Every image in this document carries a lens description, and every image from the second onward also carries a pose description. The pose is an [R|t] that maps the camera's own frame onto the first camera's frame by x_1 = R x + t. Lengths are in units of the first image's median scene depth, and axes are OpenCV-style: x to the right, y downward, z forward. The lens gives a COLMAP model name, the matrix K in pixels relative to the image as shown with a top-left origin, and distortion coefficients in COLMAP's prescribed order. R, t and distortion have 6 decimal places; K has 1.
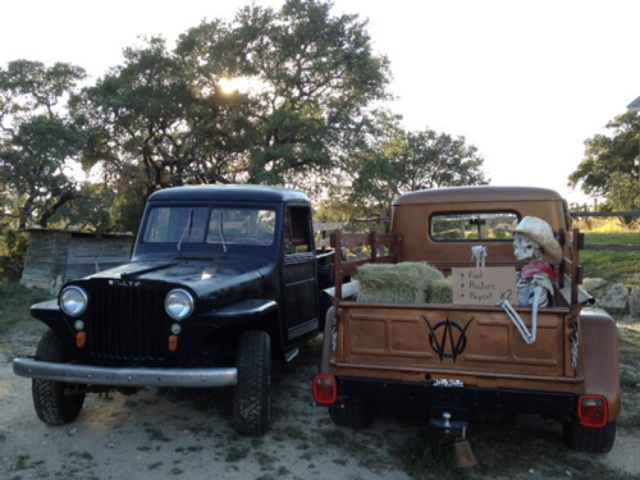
lens RADIAL K [[597.6, 0, 320.0], [0, 597.6, 240.0], [0, 0, 1]] dist [0.076647, -0.125014]
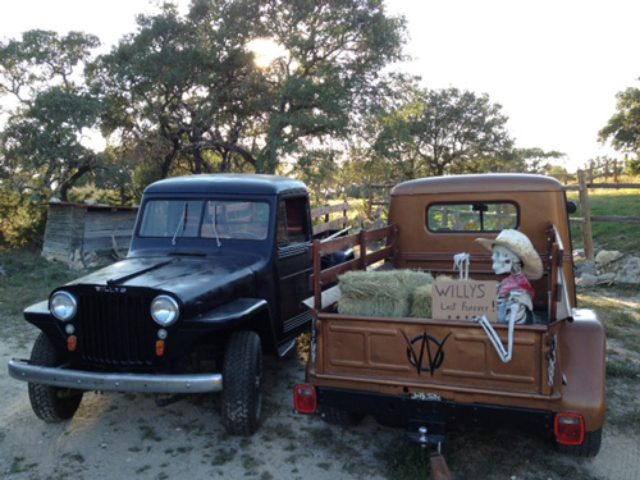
lens RADIAL K [[597.6, 0, 320.0], [0, 597.6, 240.0], [0, 0, 1]] dist [0.076647, -0.125014]
pose [[0.999028, -0.008985, -0.043151, 0.066735], [0.012013, 0.997444, 0.070439, -0.074376], [0.042408, -0.070889, 0.996582, 0.014615]]
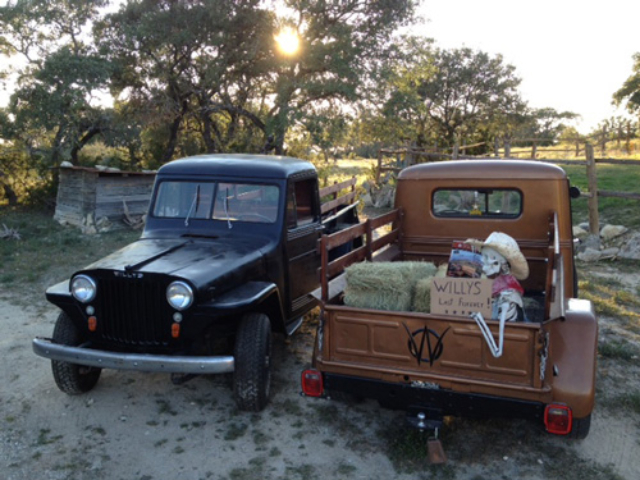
lens RADIAL K [[597.6, 0, 320.0], [0, 597.6, 240.0], [0, 0, 1]] dist [0.076647, -0.125014]
pose [[0.998387, 0.008329, -0.056153, 0.068315], [-0.000397, 0.990177, 0.139818, -0.131550], [0.056766, -0.139570, 0.988584, -0.020981]]
